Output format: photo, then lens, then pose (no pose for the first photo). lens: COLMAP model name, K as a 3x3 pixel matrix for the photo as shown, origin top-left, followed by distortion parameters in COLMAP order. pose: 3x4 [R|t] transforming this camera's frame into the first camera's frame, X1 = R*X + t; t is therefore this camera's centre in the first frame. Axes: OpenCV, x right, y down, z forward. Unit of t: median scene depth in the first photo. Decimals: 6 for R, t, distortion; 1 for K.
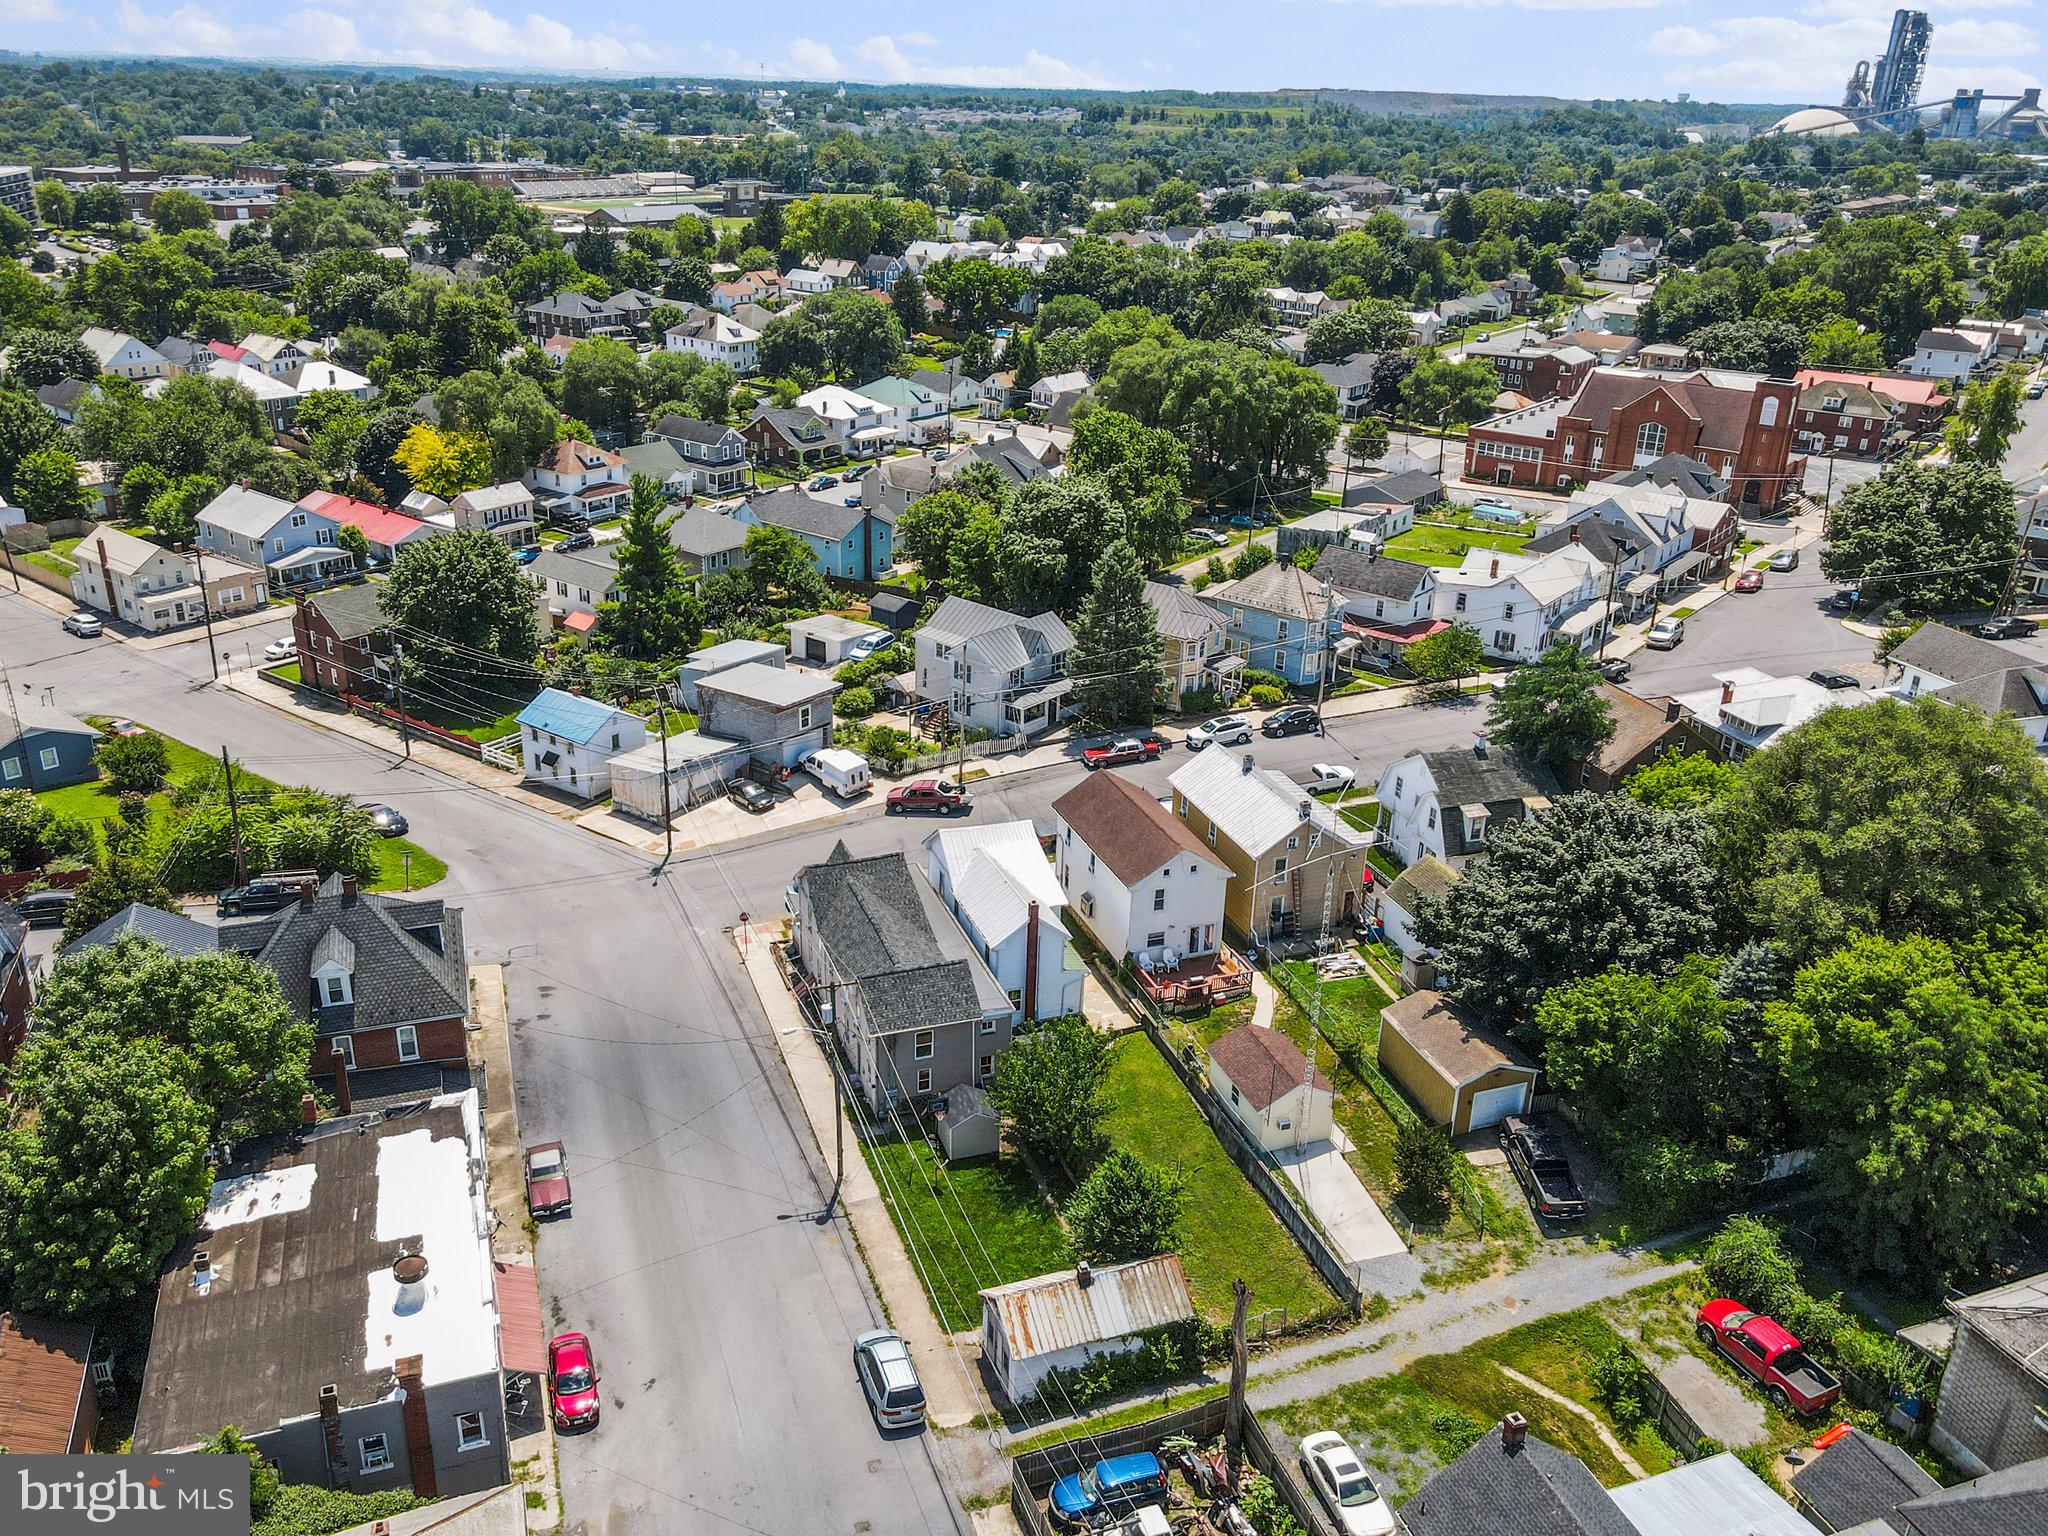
lens RADIAL K [[1594.5, 0, 1024.0], [0, 1594.5, 768.0], [0, 0, 1]] dist [0.004076, 0.036532]
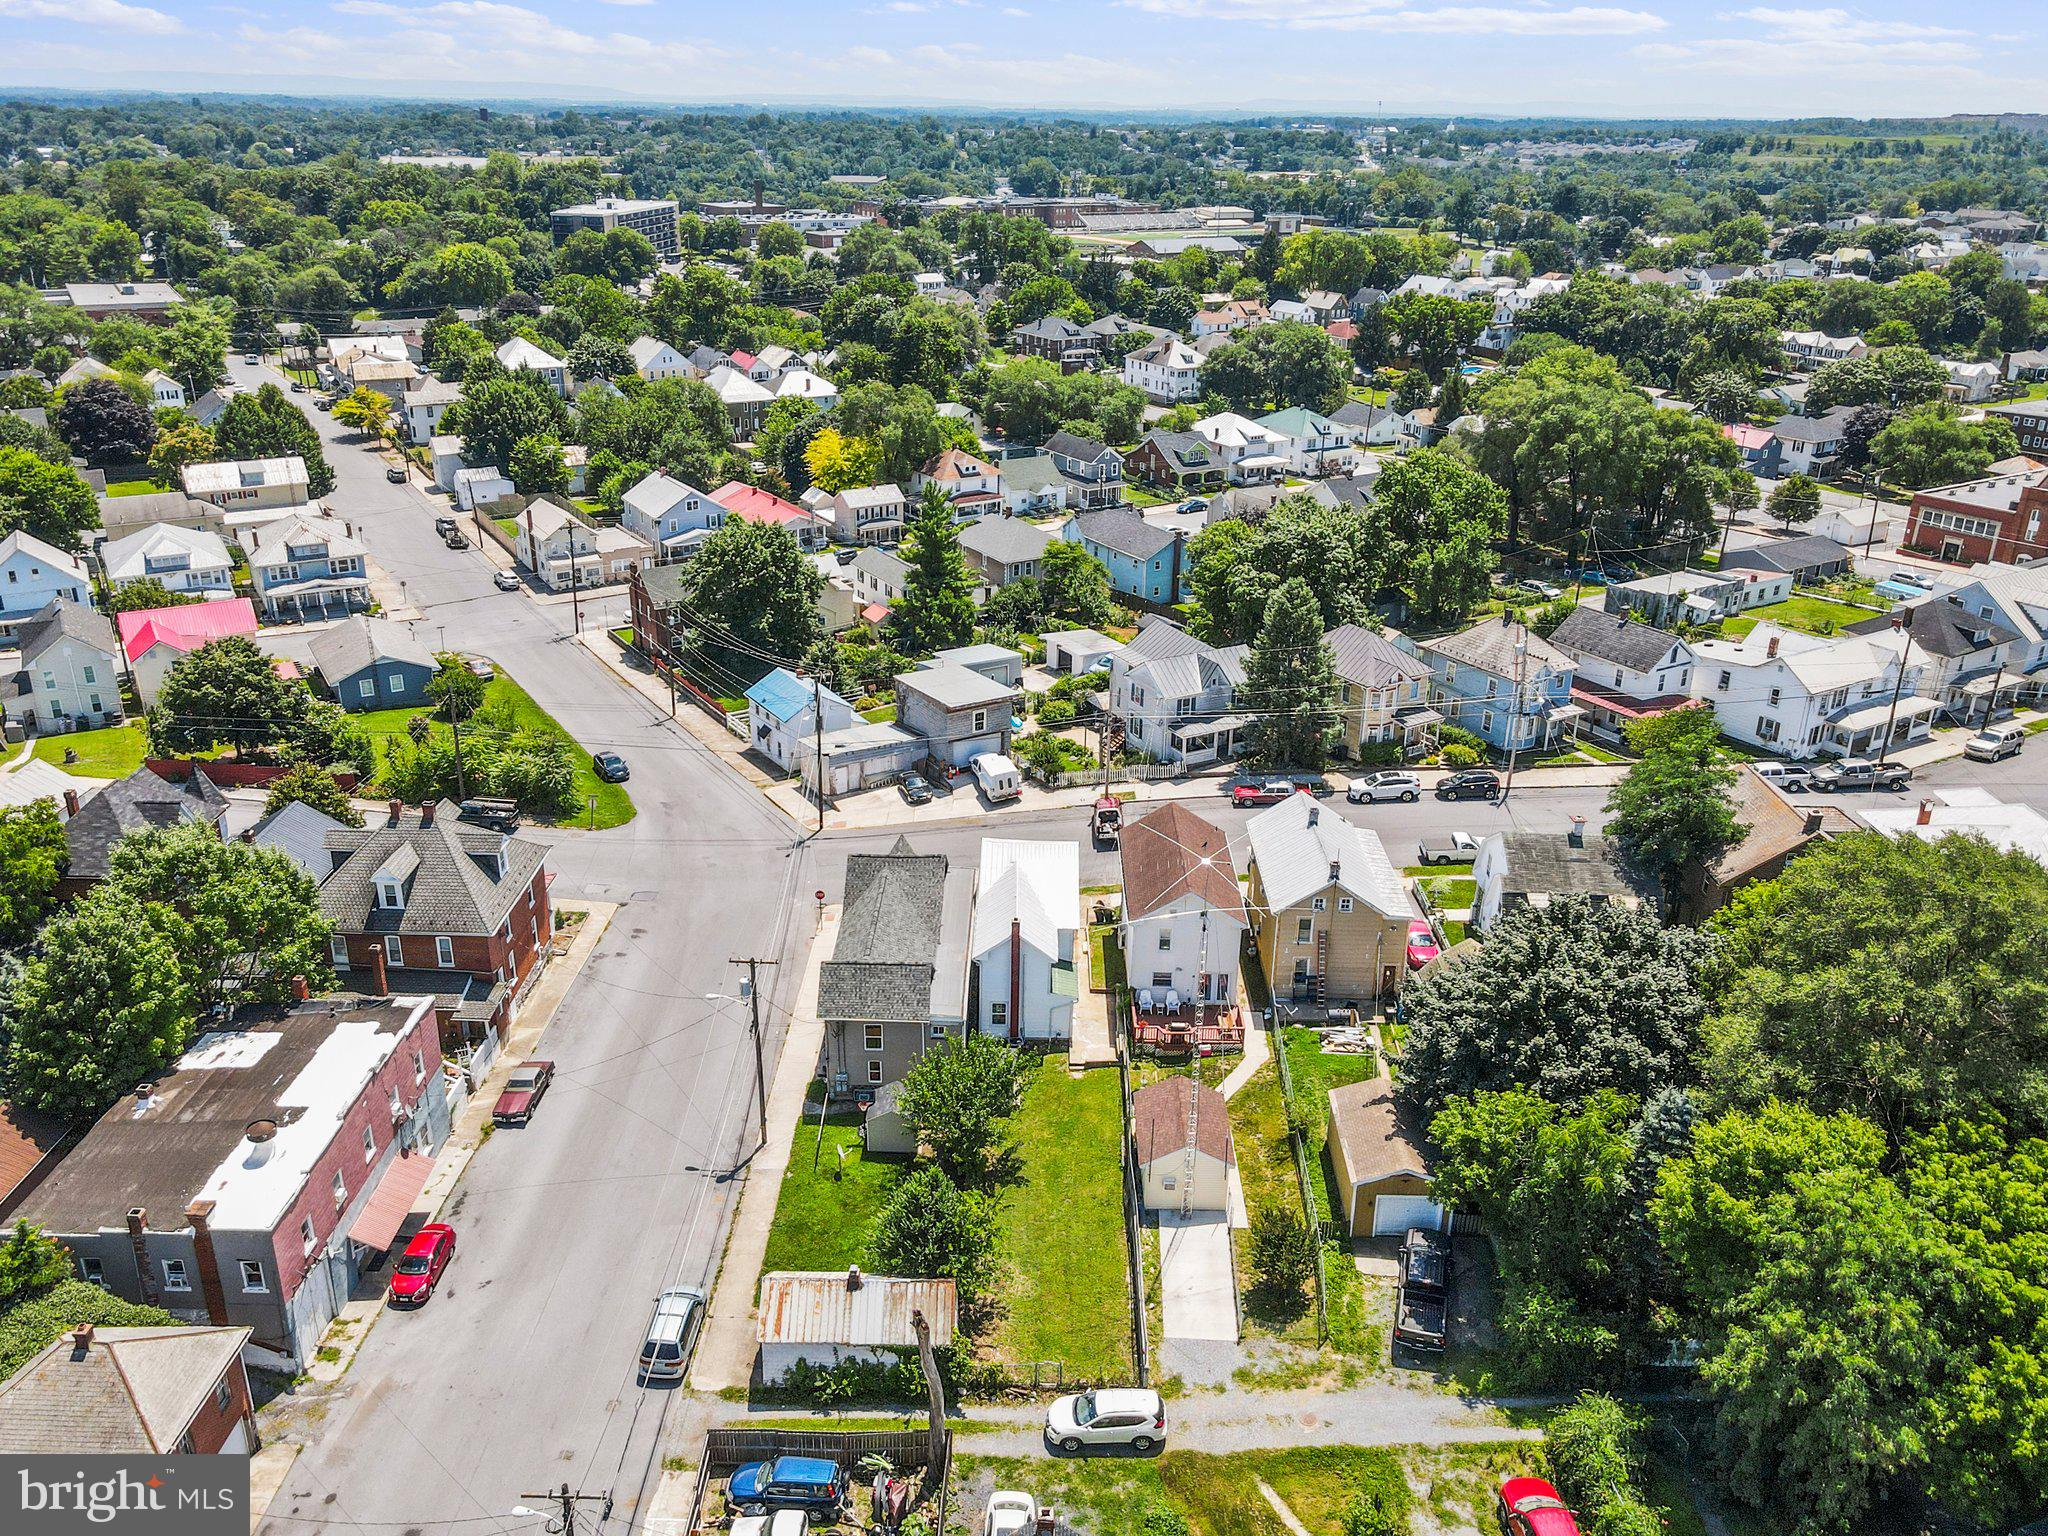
lens RADIAL K [[1558.3, 0, 1024.0], [0, 1558.3, 768.0], [0, 0, 1]] dist [0.004182, 0.035475]
pose [[0.935318, 0.124990, -0.330994, 0.209492], [-0.128961, 0.991599, 0.010030, -0.013787], [0.329467, 0.033304, 0.943580, 0.043554]]
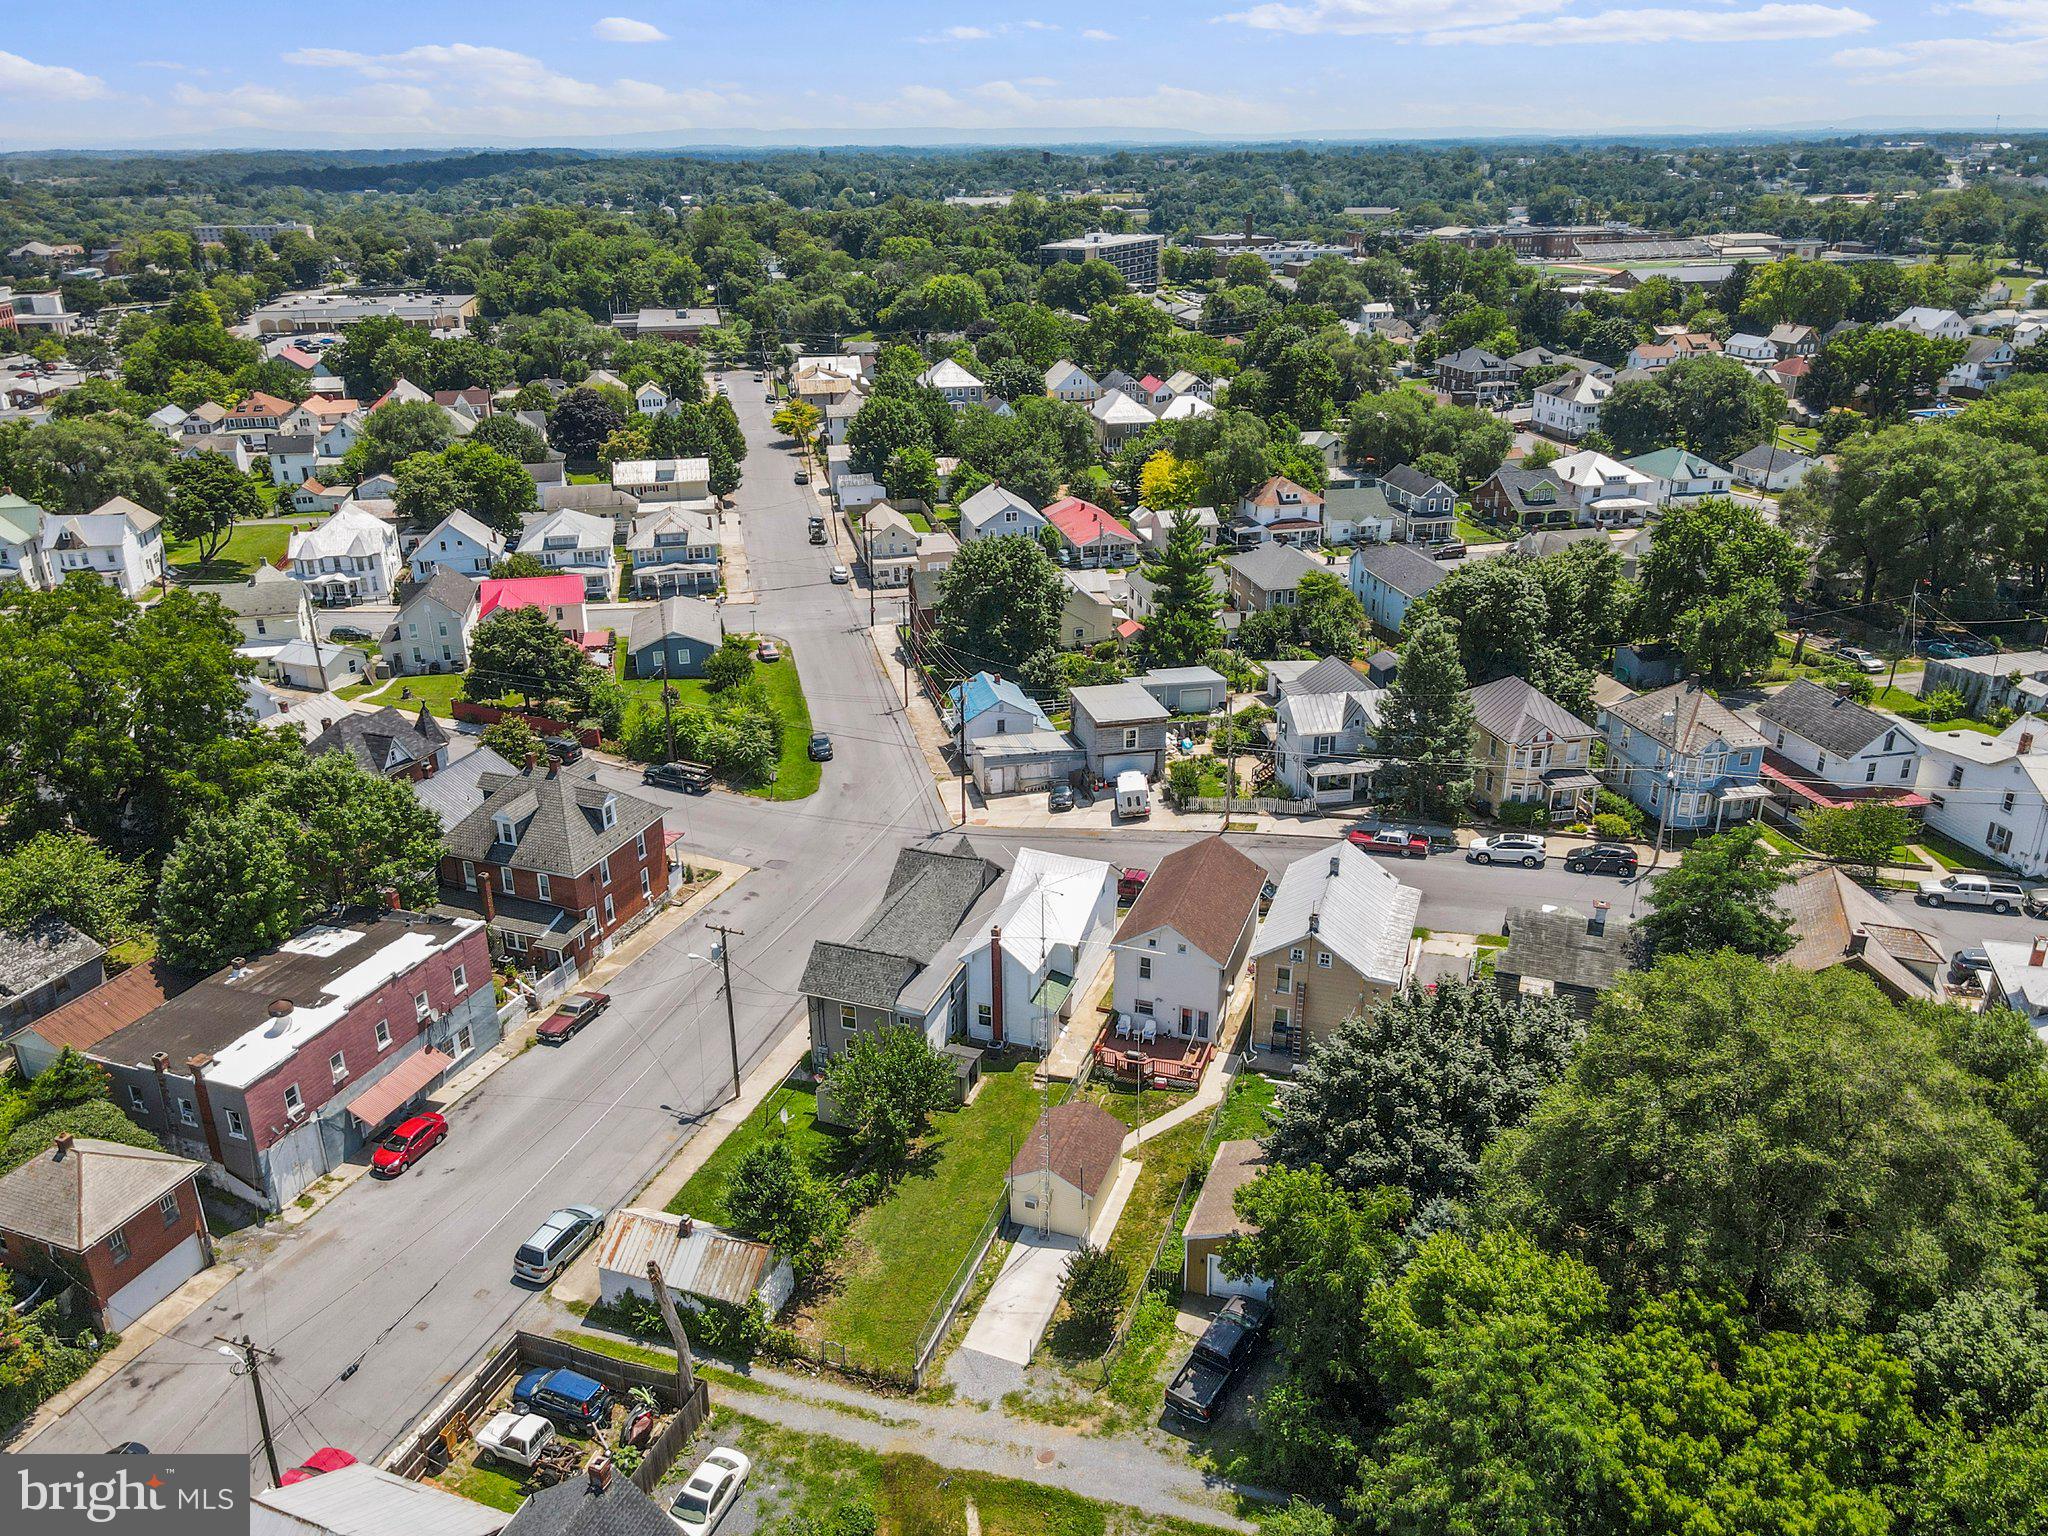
lens RADIAL K [[1491.9, 0, 1024.0], [0, 1491.9, 768.0], [0, 0, 1]] dist [0.002184, 0.035868]
pose [[0.766867, 0.216060, -0.604345, 0.380483], [-0.224706, 0.972419, 0.062516, -0.053543], [0.601184, 0.087858, 0.794266, 0.143074]]
